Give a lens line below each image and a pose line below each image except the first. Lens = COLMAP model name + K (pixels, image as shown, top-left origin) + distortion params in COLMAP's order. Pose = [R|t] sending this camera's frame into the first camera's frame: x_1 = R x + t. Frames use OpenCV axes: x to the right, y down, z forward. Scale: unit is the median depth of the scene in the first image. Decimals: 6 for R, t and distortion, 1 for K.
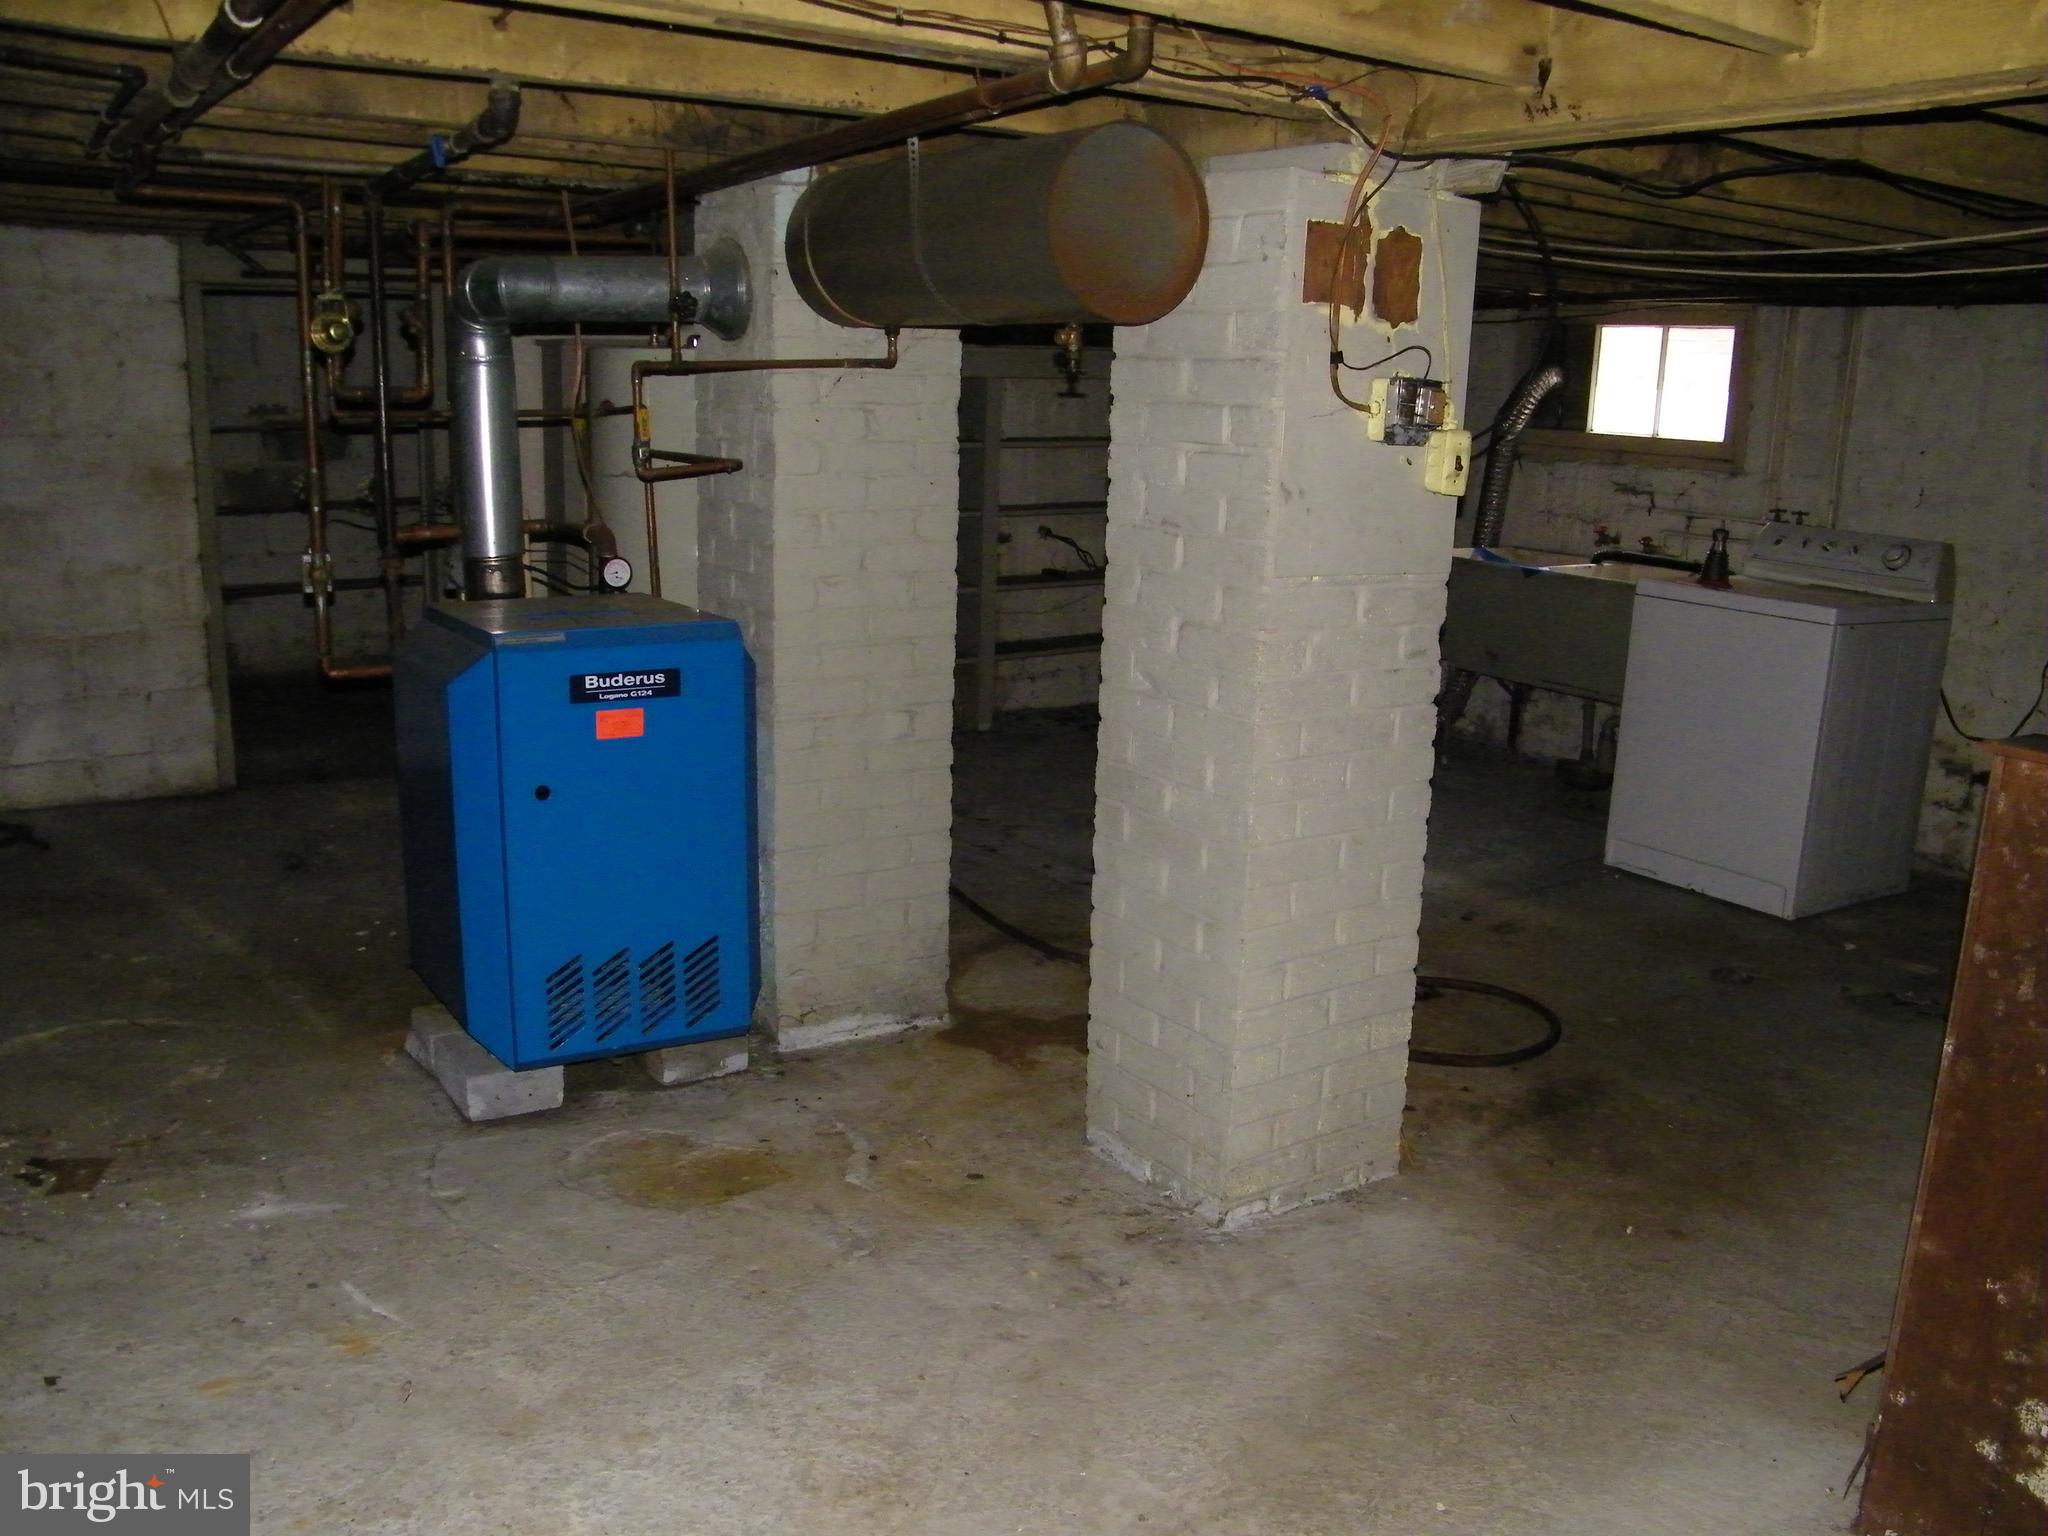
lens RADIAL K [[1736.1, 0, 1029.2], [0, 1736.1, 832.6], [0, 0, 1]] dist [-0.127577, 0.006132]
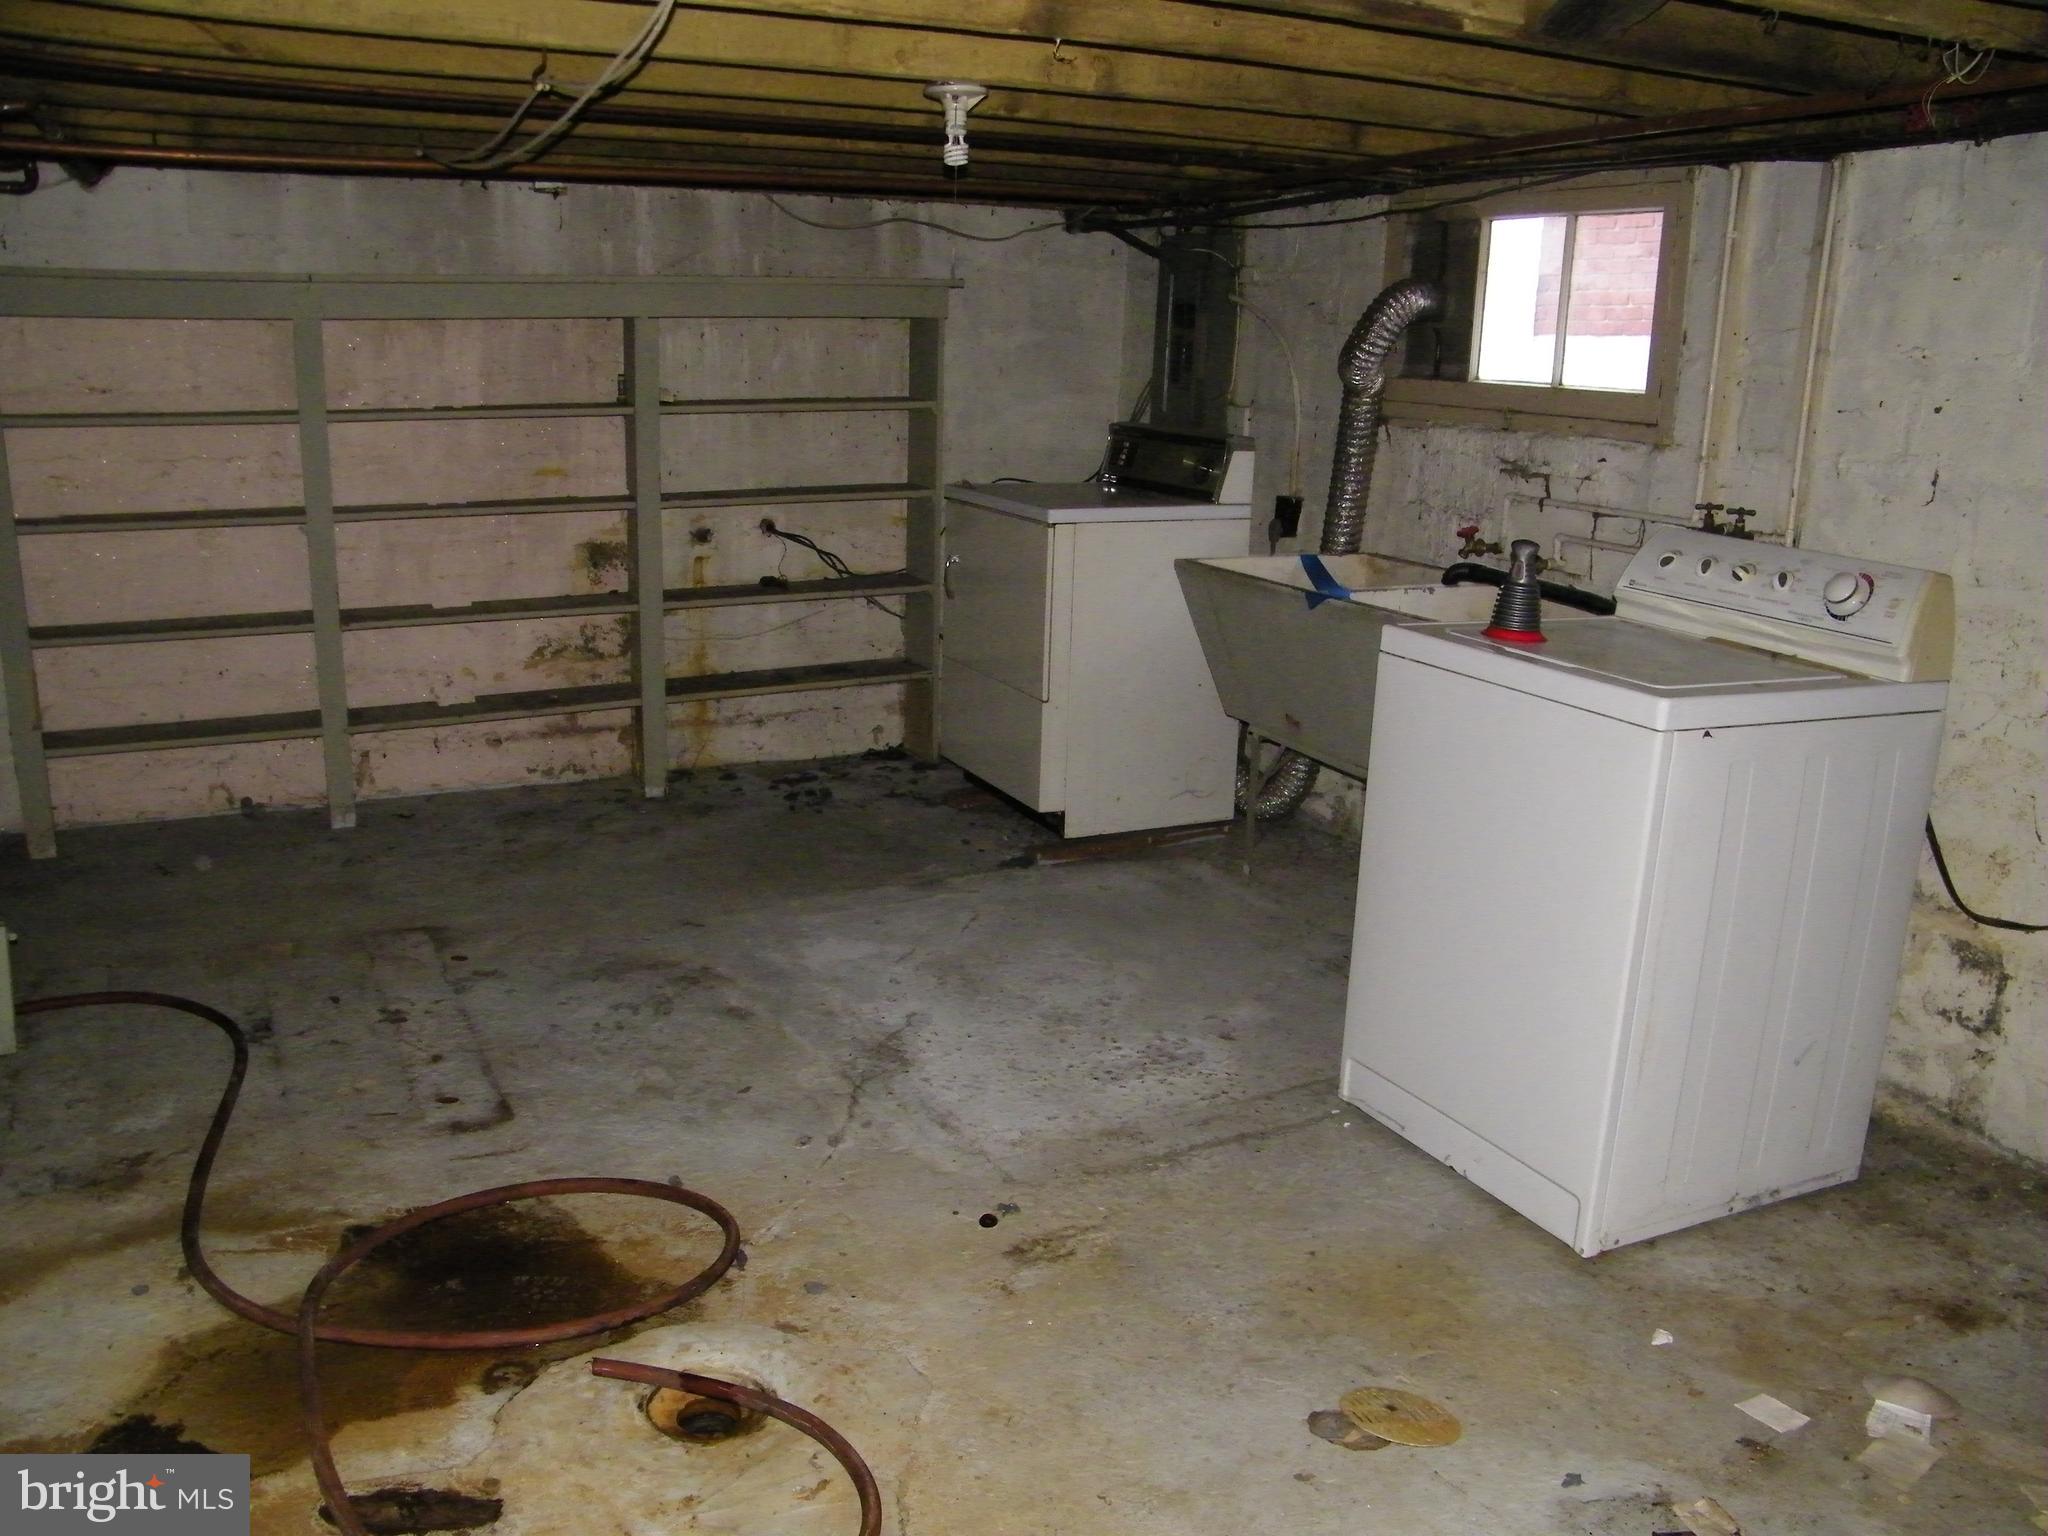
lens RADIAL K [[1736.1, 0, 1029.2], [0, 1736.1, 832.6], [0, 0, 1]] dist [-0.127577, 0.006132]
pose [[0.990285, 0.033412, -0.134979, 0.275729], [-0.031061, 0.999327, 0.019487, -0.074625], [0.135539, -0.015105, 0.990657, 0.345879]]
